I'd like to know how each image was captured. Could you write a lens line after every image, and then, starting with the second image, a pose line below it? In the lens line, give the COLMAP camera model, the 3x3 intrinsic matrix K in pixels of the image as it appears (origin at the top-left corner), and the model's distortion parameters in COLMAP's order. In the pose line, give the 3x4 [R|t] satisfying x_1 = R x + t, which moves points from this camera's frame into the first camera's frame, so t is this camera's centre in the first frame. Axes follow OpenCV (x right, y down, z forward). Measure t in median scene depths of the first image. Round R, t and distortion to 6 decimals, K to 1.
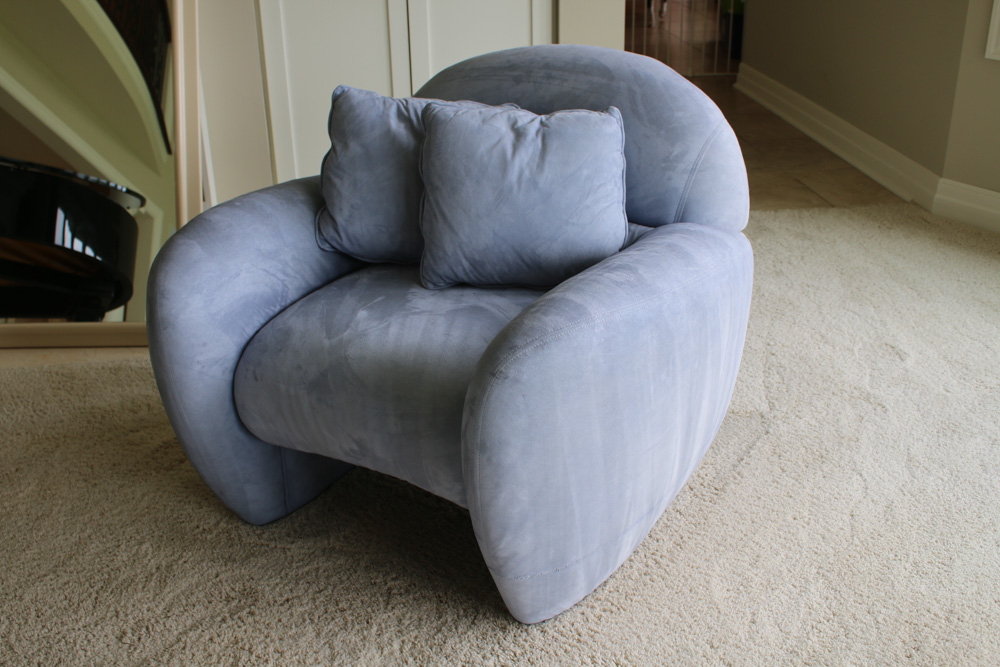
lens RADIAL K [[1093.6, 0, 501.7], [0, 1093.6, 330.6], [0, 0, 1]] dist [-0.039421, 0.000000]
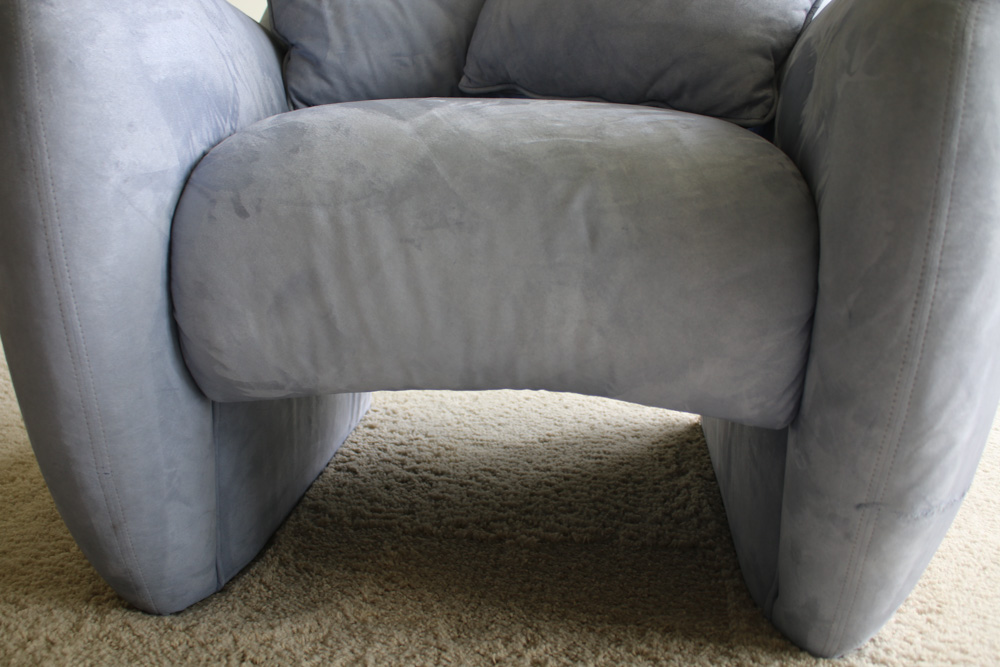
lens RADIAL K [[1056.6, 0, 494.7], [0, 1056.6, 331.0], [0, 0, 1]] dist [-0.049073, 0.000000]
pose [[0.904628, -0.056636, 0.422422, -0.305712], [0.155379, 0.966745, -0.203131, 0.189257], [-0.396870, 0.249394, 0.883344, 0.562196]]
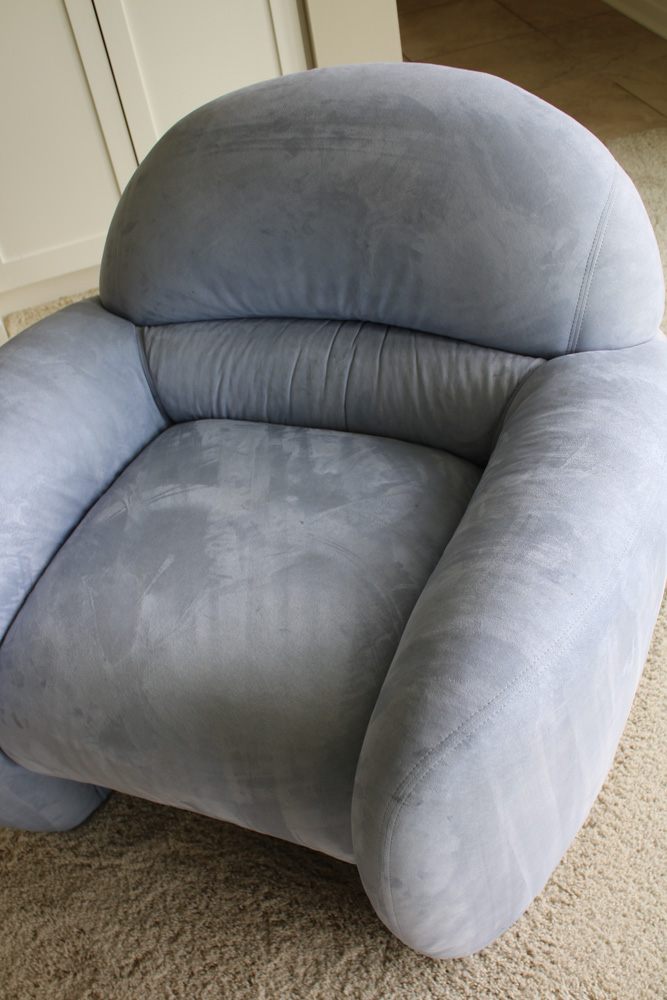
lens RADIAL K [[1093.6, 0, 334.9], [0, 1093.6, 508.0], [0, 0, 1]] dist [-0.039421, 0.000000]
pose [[0.981065, -0.191653, 0.027926, -0.022320], [0.174728, 0.938036, 0.299264, -0.244146], [-0.083550, -0.288718, 0.953762, 0.356078]]
